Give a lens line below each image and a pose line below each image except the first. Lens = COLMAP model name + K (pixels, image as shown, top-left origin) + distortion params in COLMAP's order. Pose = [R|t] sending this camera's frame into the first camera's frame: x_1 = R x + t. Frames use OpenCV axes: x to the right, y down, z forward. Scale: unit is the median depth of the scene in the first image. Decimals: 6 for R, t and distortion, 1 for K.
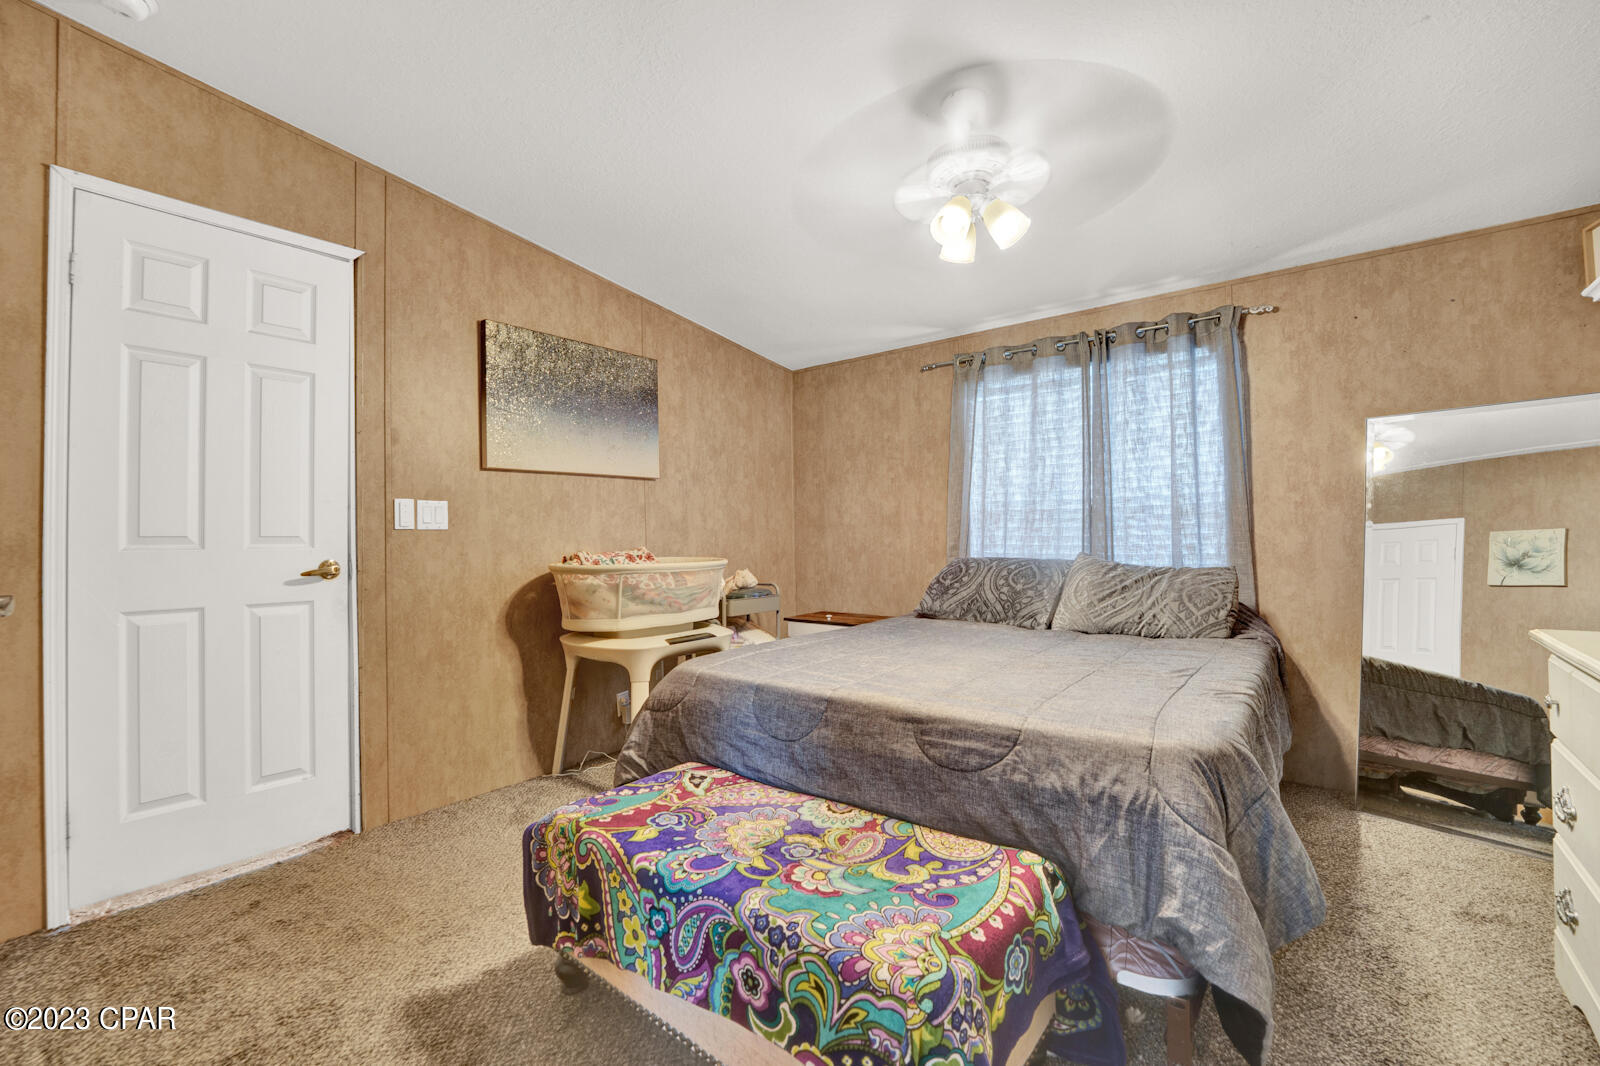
lens RADIAL K [[656.9, 0, 785.8], [0, 656.9, 528.8], [0, 0, 1]] dist [-0.033775, 0.005380]
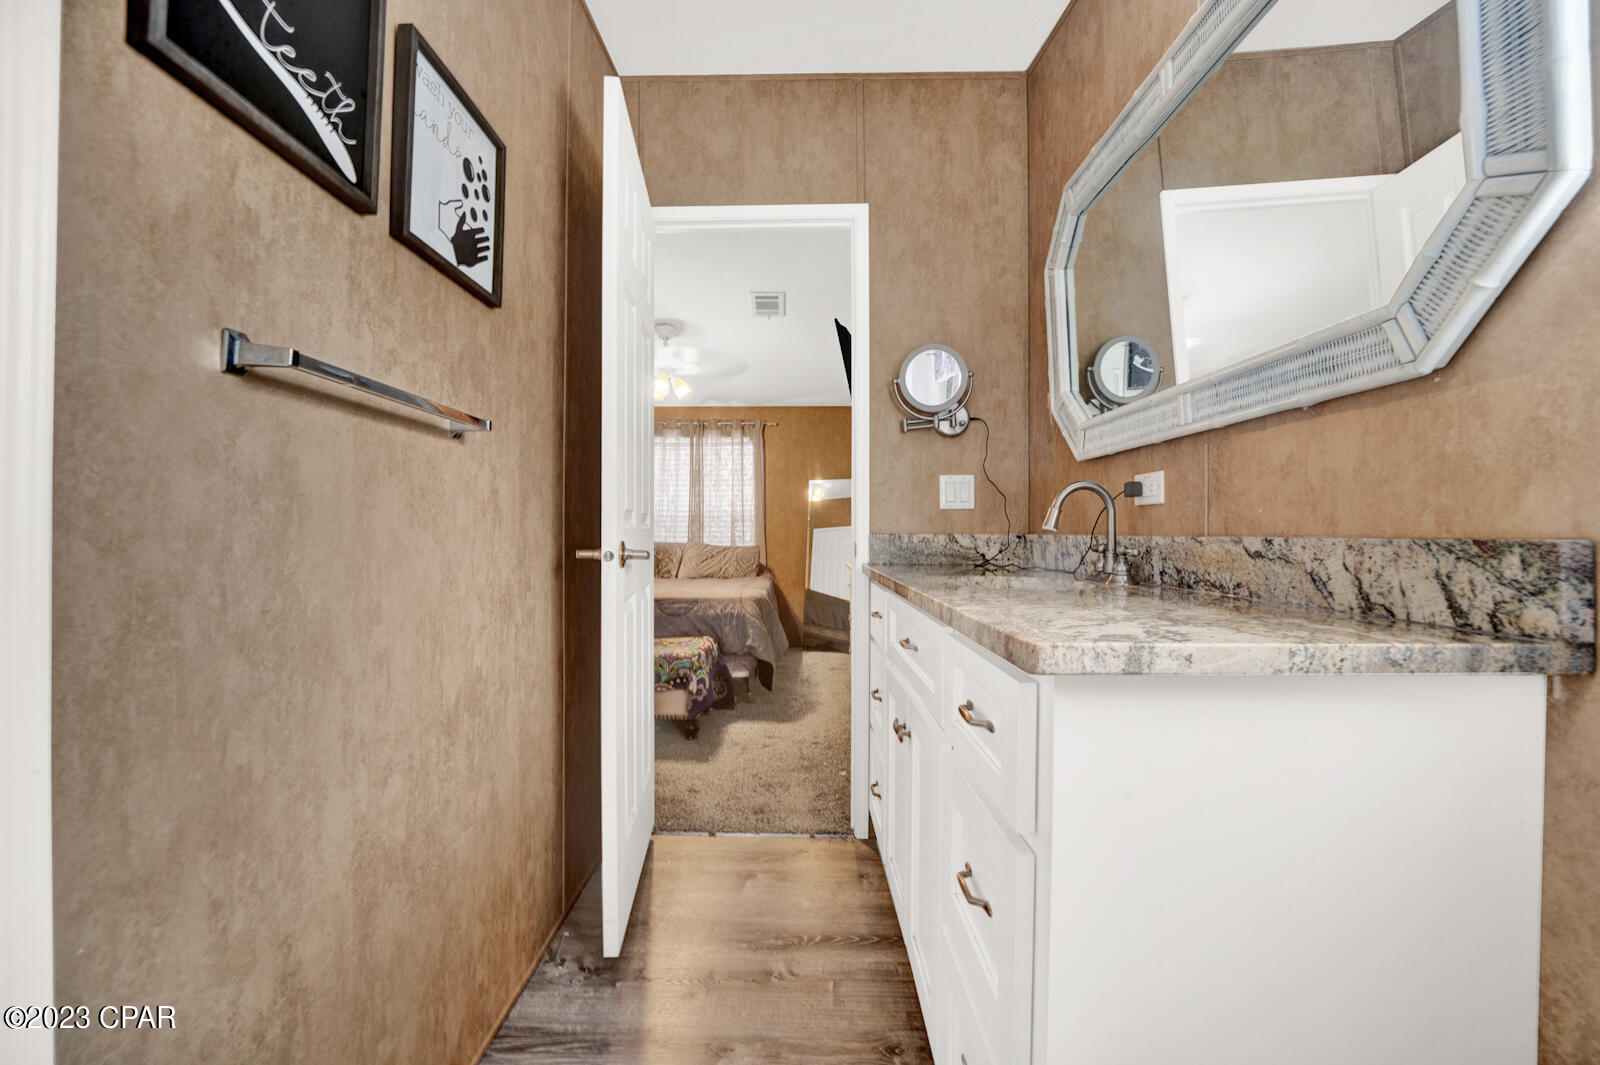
lens RADIAL K [[656.9, 0, 785.8], [0, 656.9, 528.3], [0, 0, 1]] dist [-0.033775, 0.005380]
pose [[0.781942, 0.021879, 0.622967, -0.544408], [-0.021237, 0.999739, -0.008454, 0.017327], [-0.622989, -0.006619, 0.782202, -0.695851]]
